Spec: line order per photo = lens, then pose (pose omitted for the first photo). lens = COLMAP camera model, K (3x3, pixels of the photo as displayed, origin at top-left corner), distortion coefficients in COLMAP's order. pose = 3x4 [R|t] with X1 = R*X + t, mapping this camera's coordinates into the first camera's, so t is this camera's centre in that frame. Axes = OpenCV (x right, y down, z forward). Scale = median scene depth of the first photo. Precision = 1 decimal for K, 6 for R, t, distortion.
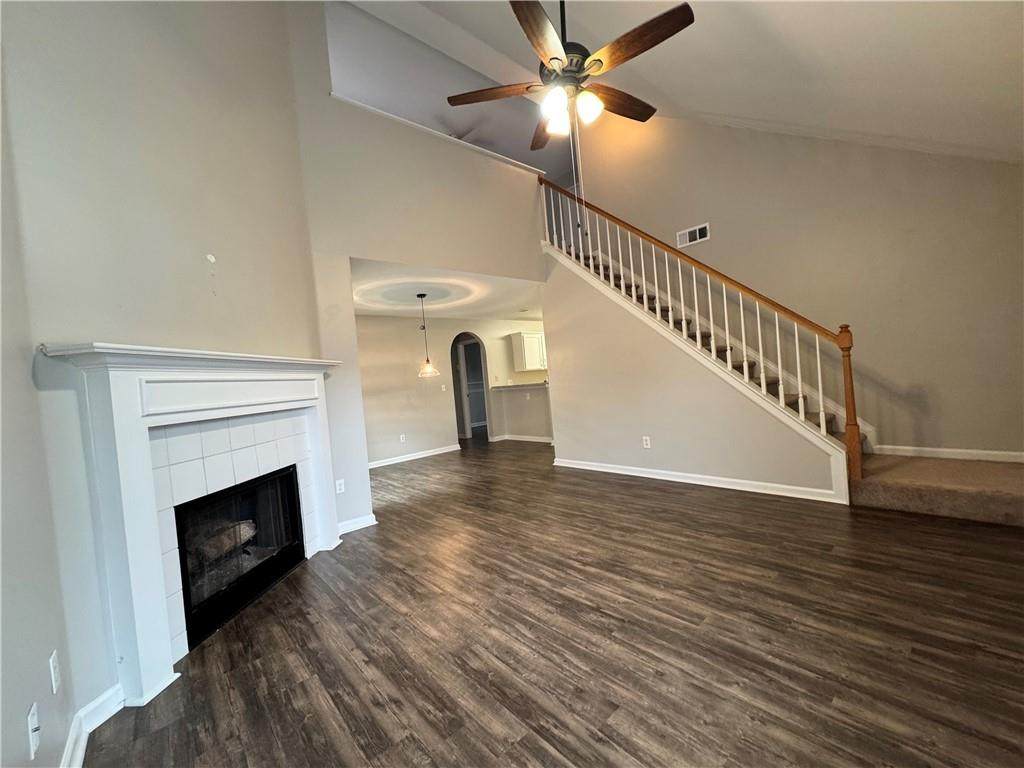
lens RADIAL K [[408.6, 0, 517.2], [0, 408.6, 388.2], [0, 0, 1]] dist [-0.002177, 0.000343]
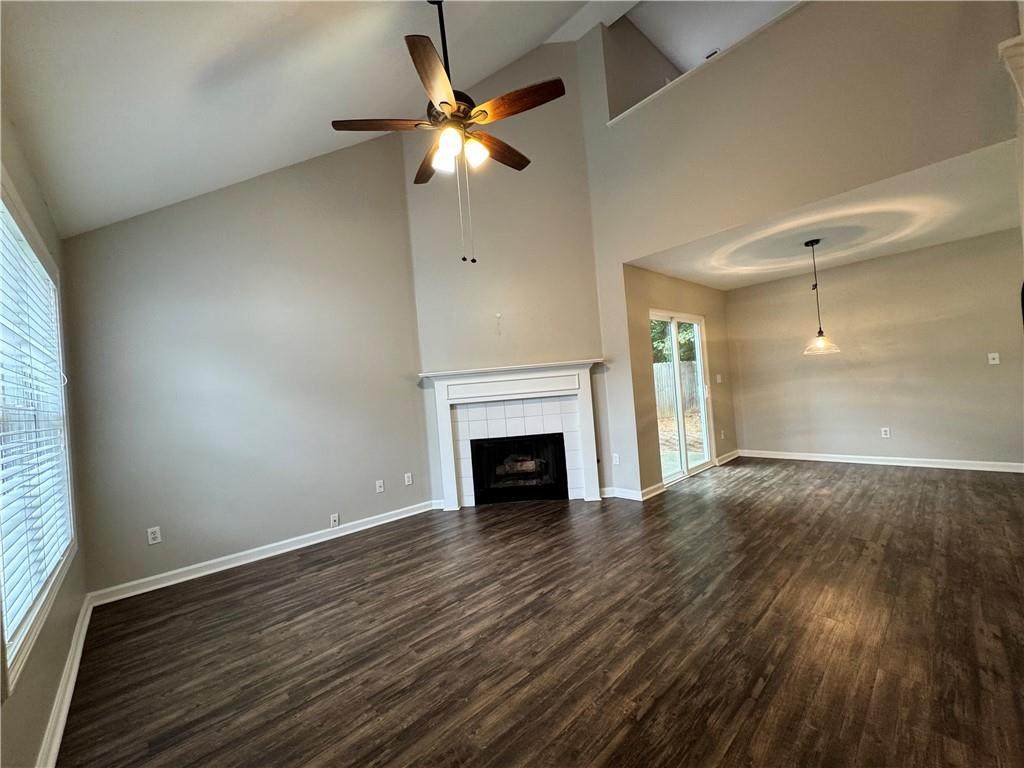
lens RADIAL K [[408.6, 0, 511.8], [0, 408.6, 383.9], [0, 0, 1]] dist [-0.002177, 0.000343]
pose [[0.022703, 0.072313, -0.997124, 1.172769], [0.057431, 0.995639, 0.073513, -0.142057], [0.998091, -0.058935, 0.018451, 1.023873]]
